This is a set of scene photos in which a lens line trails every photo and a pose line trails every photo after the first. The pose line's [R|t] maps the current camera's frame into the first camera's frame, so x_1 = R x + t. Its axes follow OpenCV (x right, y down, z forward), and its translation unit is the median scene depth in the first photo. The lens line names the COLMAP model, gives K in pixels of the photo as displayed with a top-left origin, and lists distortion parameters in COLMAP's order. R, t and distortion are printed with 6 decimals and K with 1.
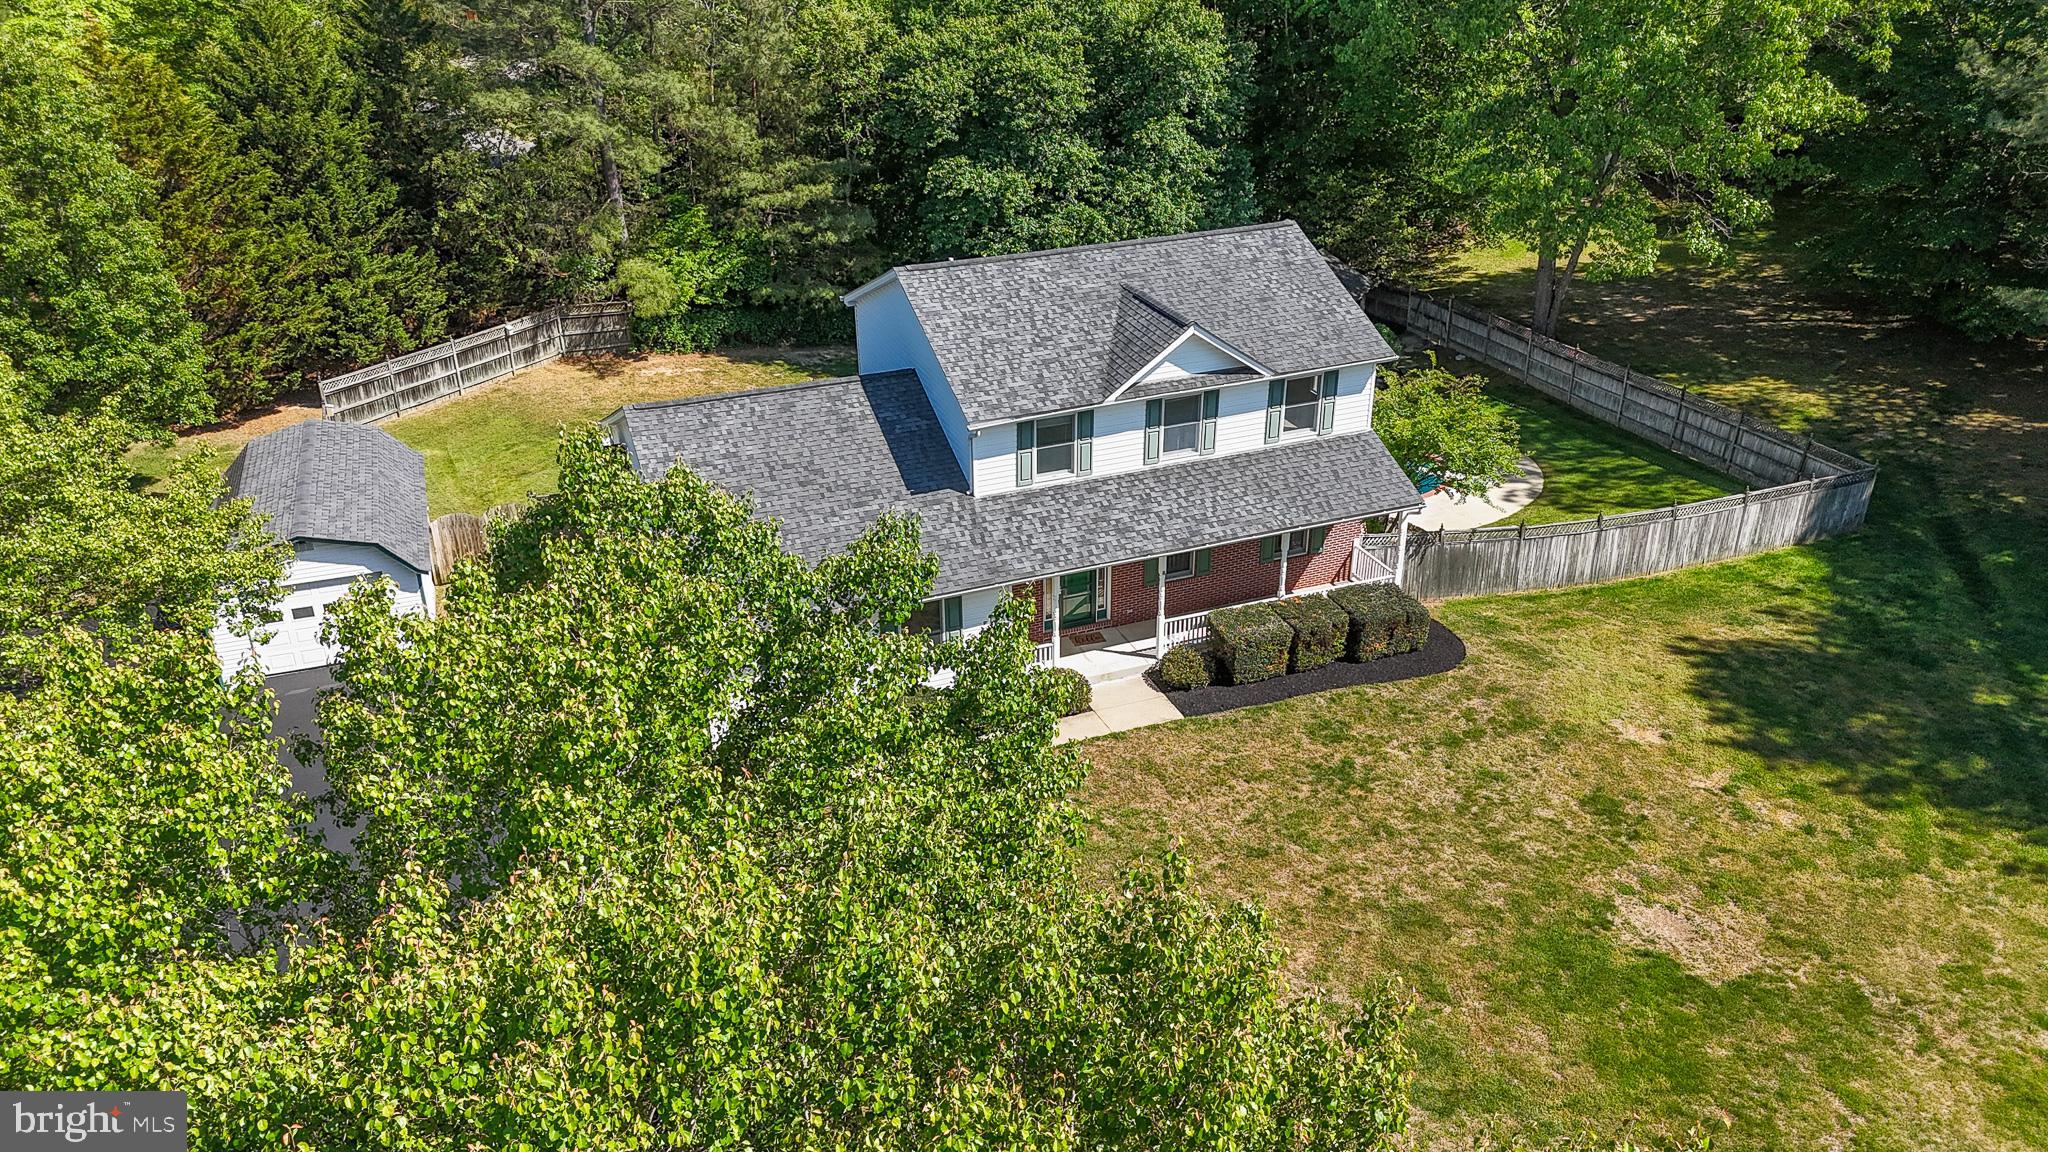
lens RADIAL K [[1505.1, 0, 1026.8], [0, 1505.1, 576.4], [0, 0, 1]] dist [0.061930, -0.057319]
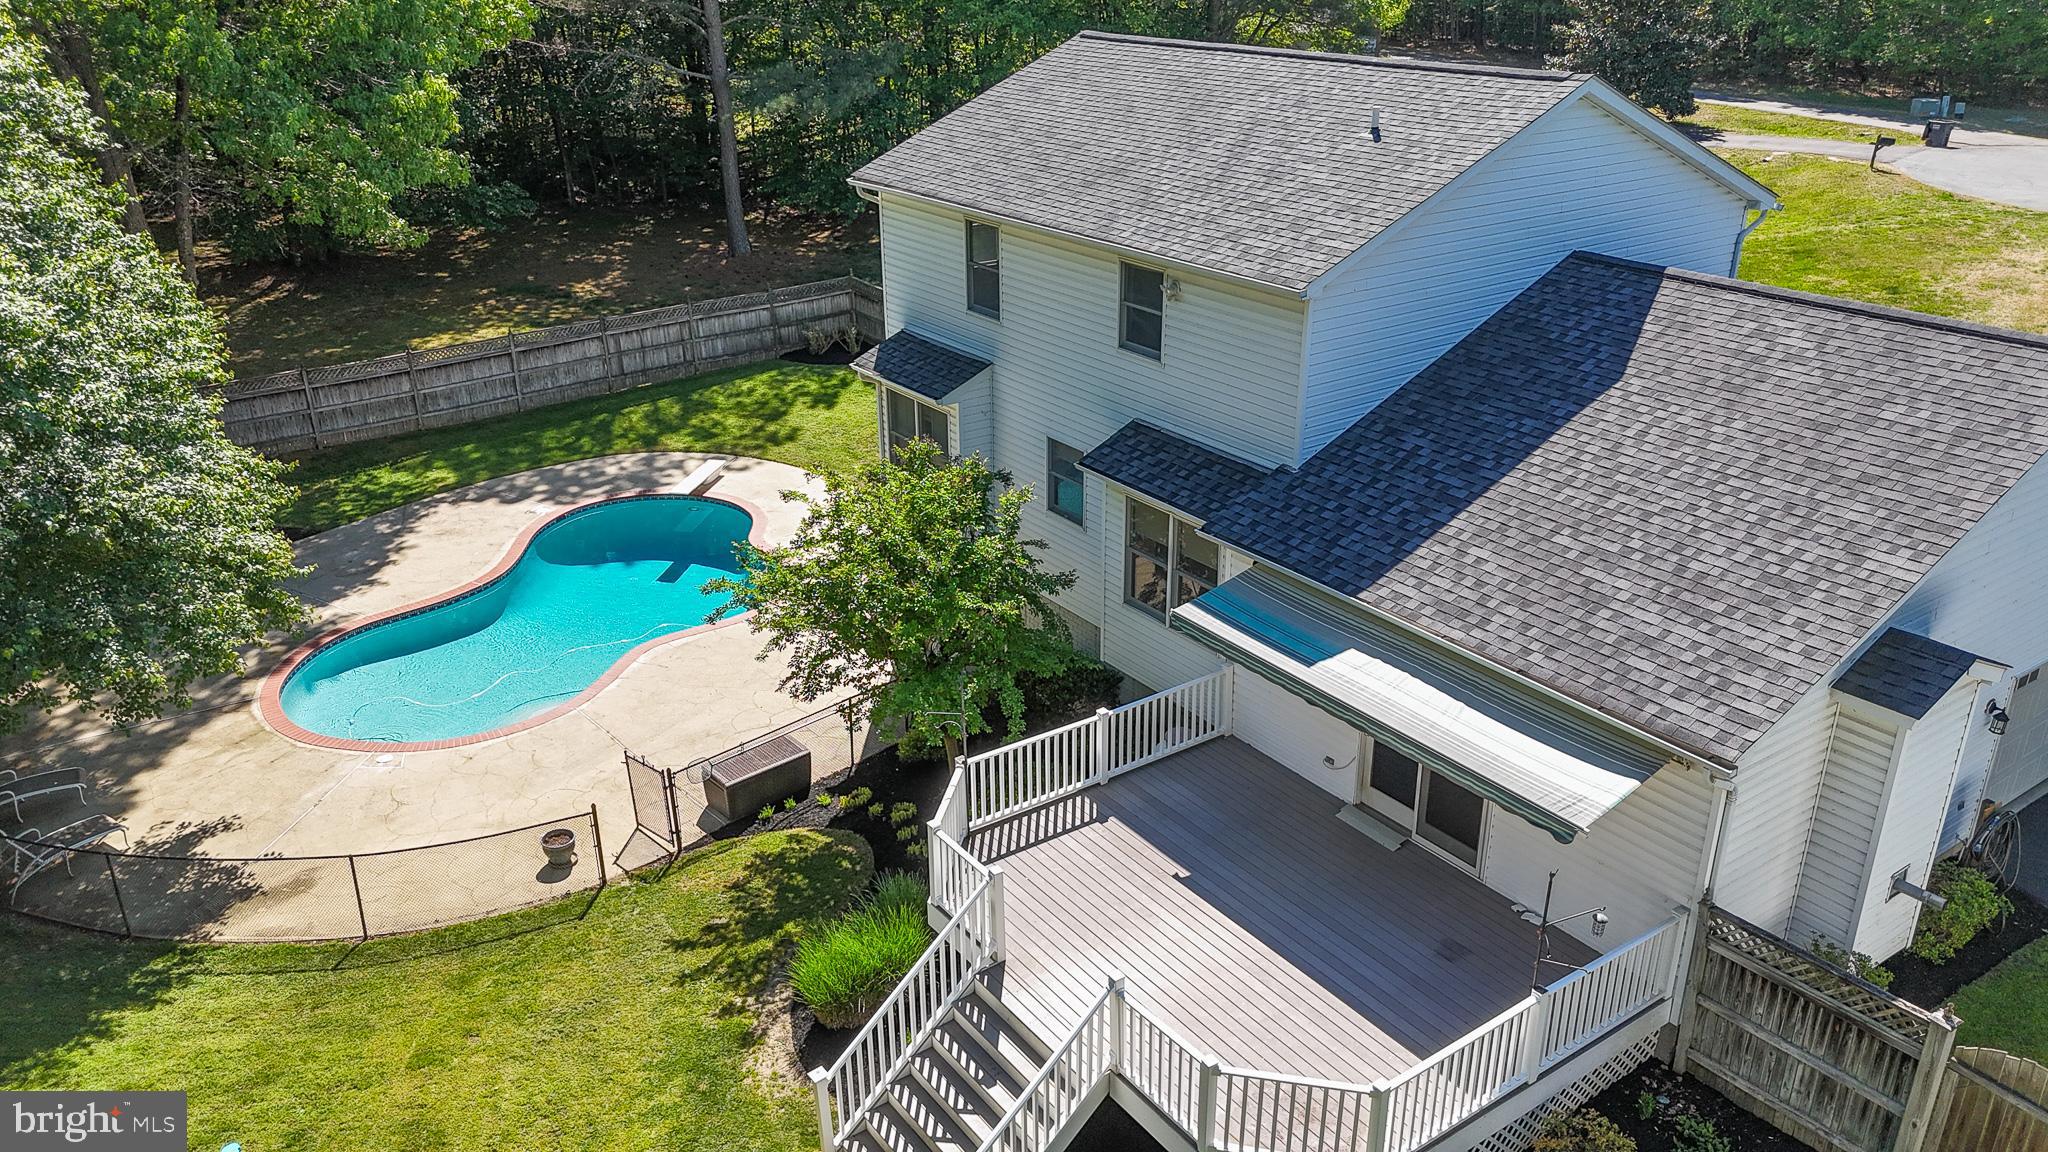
lens RADIAL K [[1508.0, 0, 1025.8], [0, 1508.0, 577.4], [0, 0, 1]] dist [0.047954, -0.028167]
pose [[-0.228620, -0.381695, 0.895568, -0.497100], [0.449187, 0.774794, 0.444889, -0.330589], [-0.863692, 0.503988, -0.005681, 1.044362]]
